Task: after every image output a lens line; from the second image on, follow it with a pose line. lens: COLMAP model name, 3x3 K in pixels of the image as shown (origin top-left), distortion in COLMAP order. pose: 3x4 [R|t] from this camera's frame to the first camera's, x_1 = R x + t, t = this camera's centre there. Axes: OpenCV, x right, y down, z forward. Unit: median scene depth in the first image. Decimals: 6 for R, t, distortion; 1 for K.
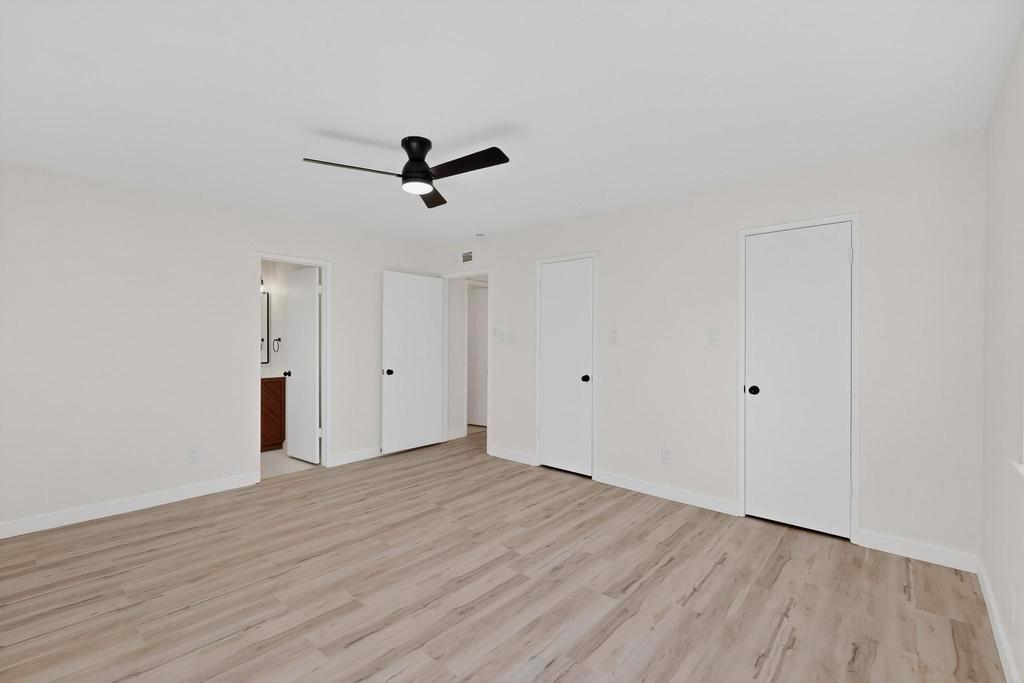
lens RADIAL K [[448.0, 0, 511.5], [0, 448.0, 342.7], [0, 0, 1]] dist [0.000992, -0.000053]
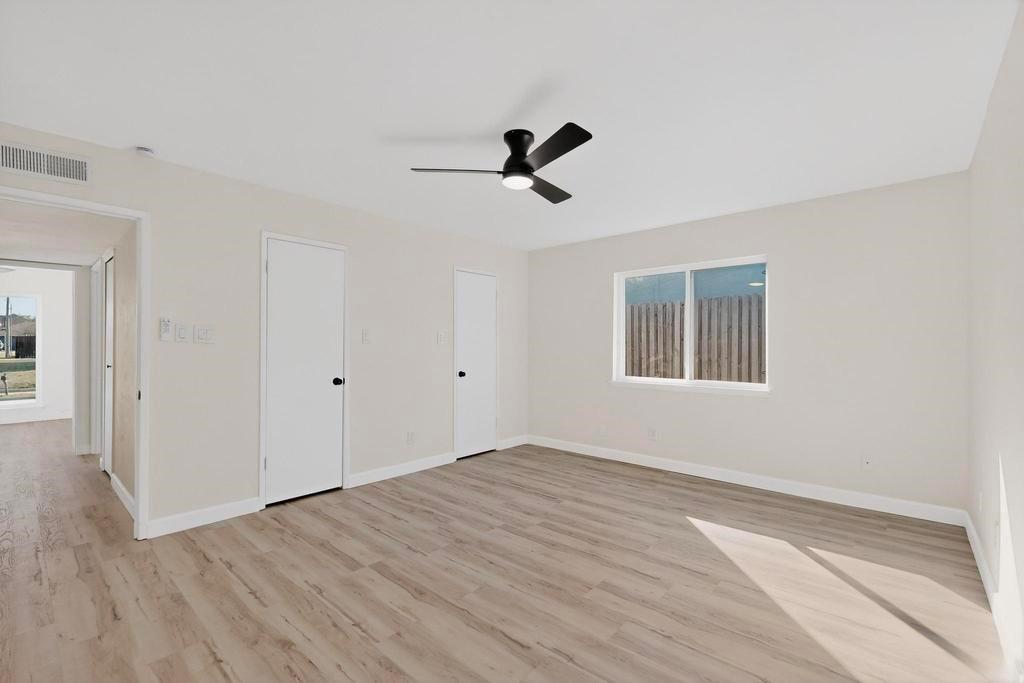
lens RADIAL K [[448.0, 0, 511.5], [0, 448.0, 342.7], [0, 0, 1]] dist [0.000992, -0.000053]
pose [[0.003776, 0.001022, 0.999992, -1.114798], [0.001967, 0.999998, -0.001030, 0.002443], [-0.999991, 0.001970, 0.003774, 0.952708]]
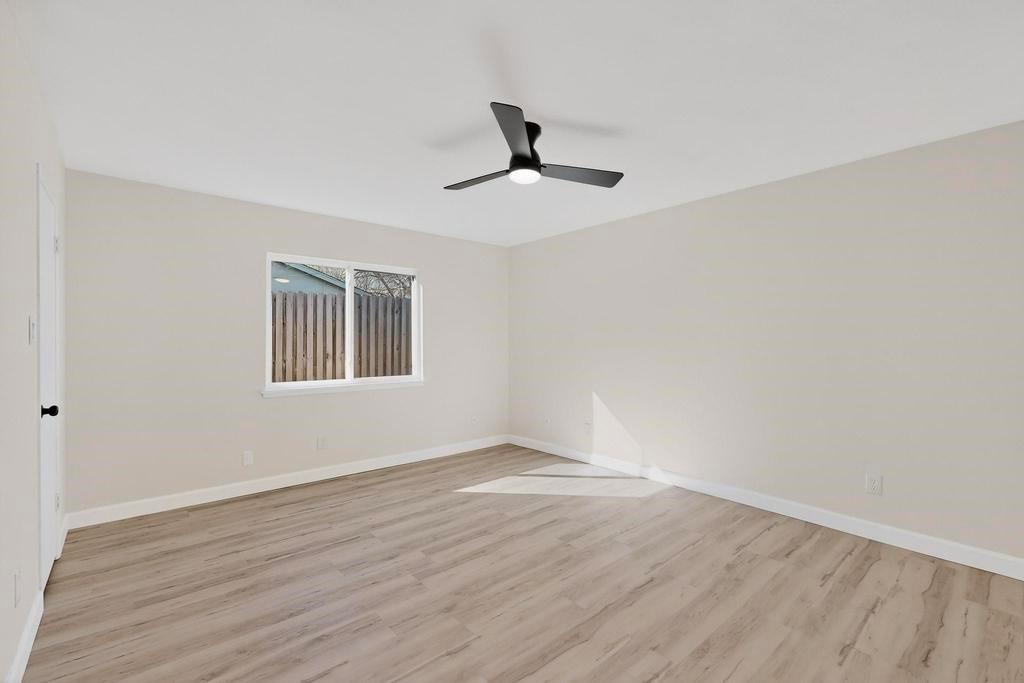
lens RADIAL K [[448.0, 0, 511.5], [0, 448.0, 342.7], [0, 0, 1]] dist [0.000992, -0.000053]
pose [[-0.991129, -0.000212, 0.132902, -0.290116], [0.000483, 0.999986, 0.005192, -0.001694], [-0.132902, 0.005210, -0.991116, 1.822060]]
